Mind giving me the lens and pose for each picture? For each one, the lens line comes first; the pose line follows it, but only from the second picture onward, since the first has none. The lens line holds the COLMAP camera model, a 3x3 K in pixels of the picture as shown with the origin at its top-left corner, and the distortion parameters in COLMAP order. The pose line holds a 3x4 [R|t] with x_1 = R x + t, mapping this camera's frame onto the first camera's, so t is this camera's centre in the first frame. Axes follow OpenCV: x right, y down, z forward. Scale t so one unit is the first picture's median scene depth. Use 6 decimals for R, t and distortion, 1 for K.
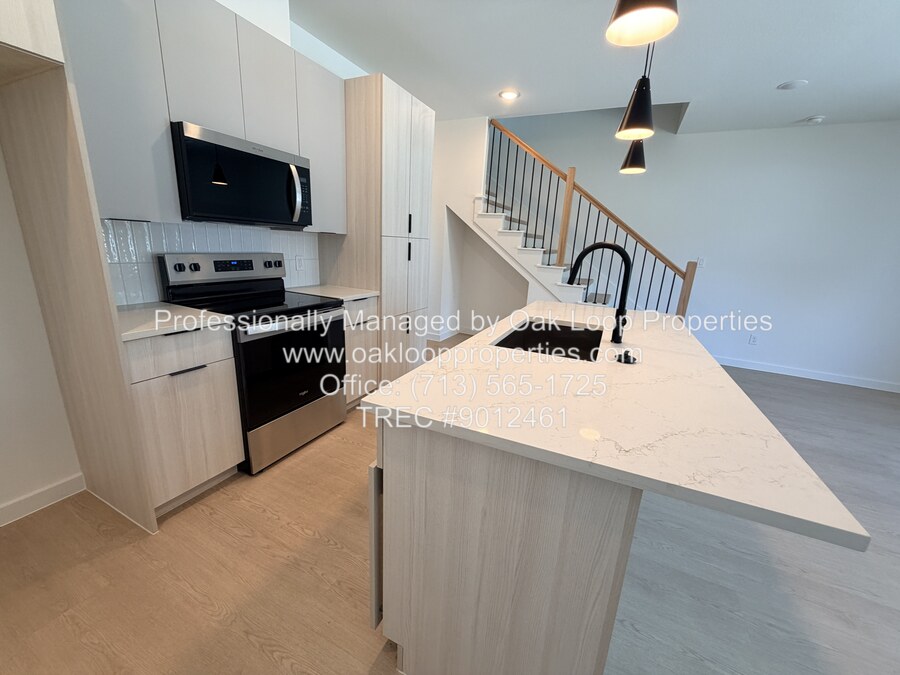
lens RADIAL K [[354.9, 0, 426.5], [0, 354.9, 342.5], [0, 0, 1]] dist [-0.000099, 0.001010]
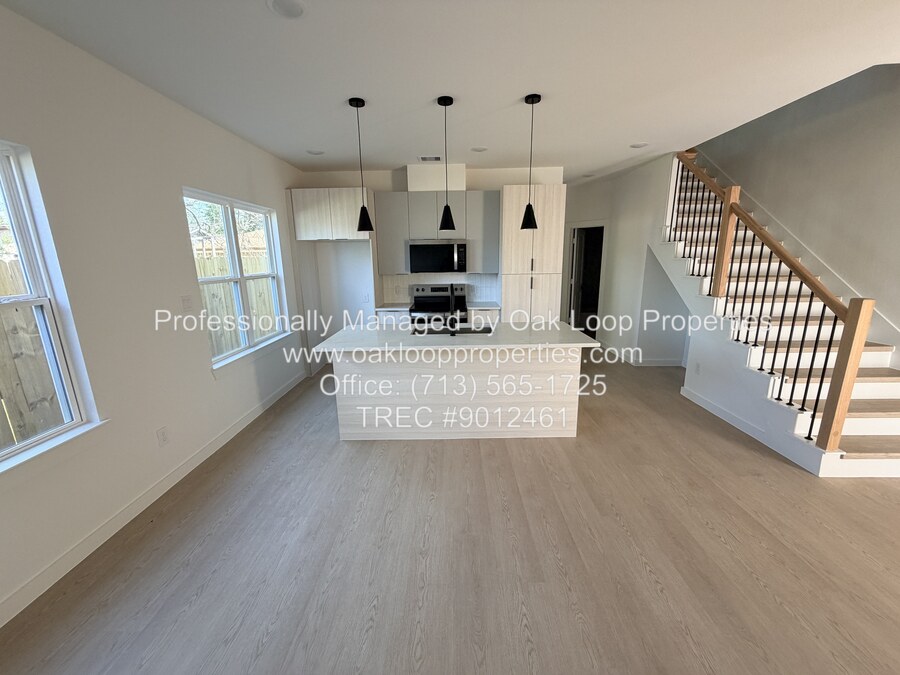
lens RADIAL K [[354.9, 0, 453.2], [0, 354.9, 341.1], [0, 0, 1]] dist [-0.000099, 0.001010]
pose [[0.427037, 0.145269, -0.892489, 1.178757], [-0.208193, 0.976289, 0.059294, -0.036677], [0.879940, 0.160489, 0.447156, 0.084552]]
